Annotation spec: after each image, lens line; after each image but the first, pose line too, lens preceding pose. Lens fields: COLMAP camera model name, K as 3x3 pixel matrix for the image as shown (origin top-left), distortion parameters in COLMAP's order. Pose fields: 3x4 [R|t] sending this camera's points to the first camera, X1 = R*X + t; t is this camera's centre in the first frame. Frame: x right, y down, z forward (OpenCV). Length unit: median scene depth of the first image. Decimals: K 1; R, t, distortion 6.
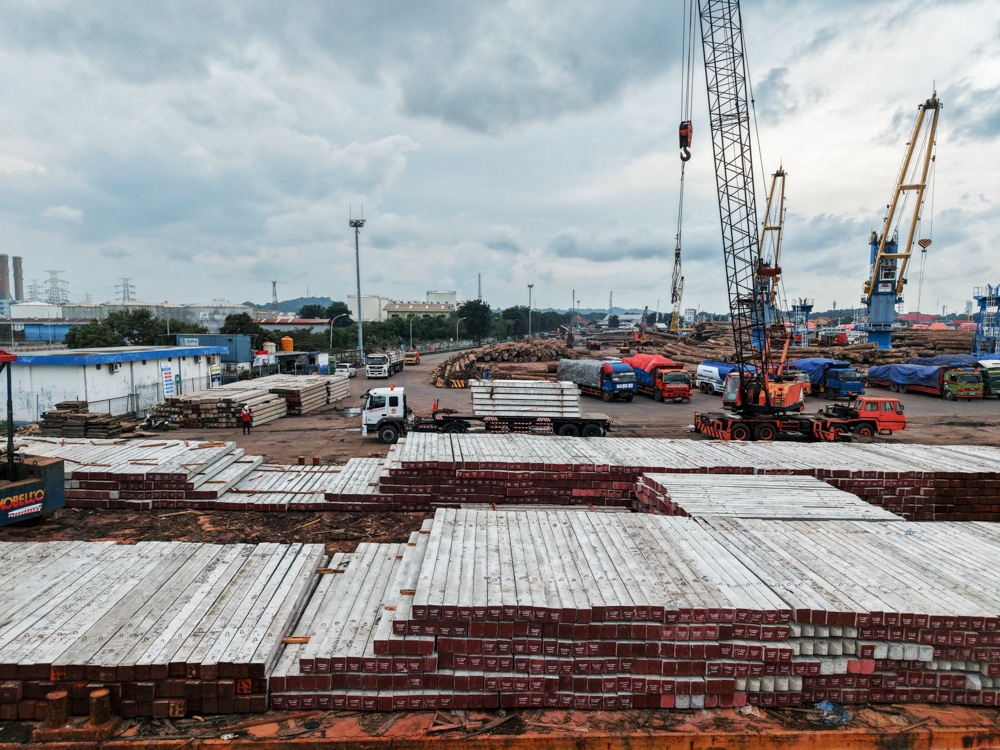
lens RADIAL K [[664.9, 0, 499.1], [0, 664.9, 381.9], [0, 0, 1]] dist [0.002773, -0.002860]
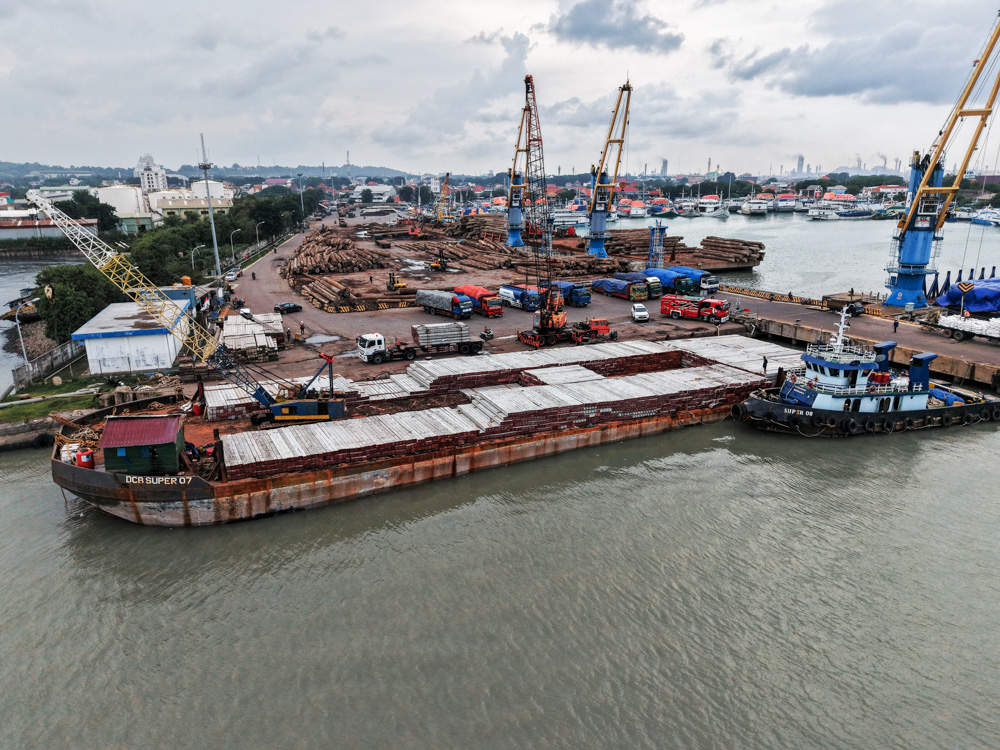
lens RADIAL K [[686.1, 0, 508.7], [0, 686.1, 375.3], [0, 0, 1]] dist [0.025227, -0.004665]
pose [[0.922305, -0.111260, 0.370100, -0.749315], [0.039347, 0.979720, 0.196470, -0.337839], [-0.384454, -0.166644, 0.907979, -1.297018]]
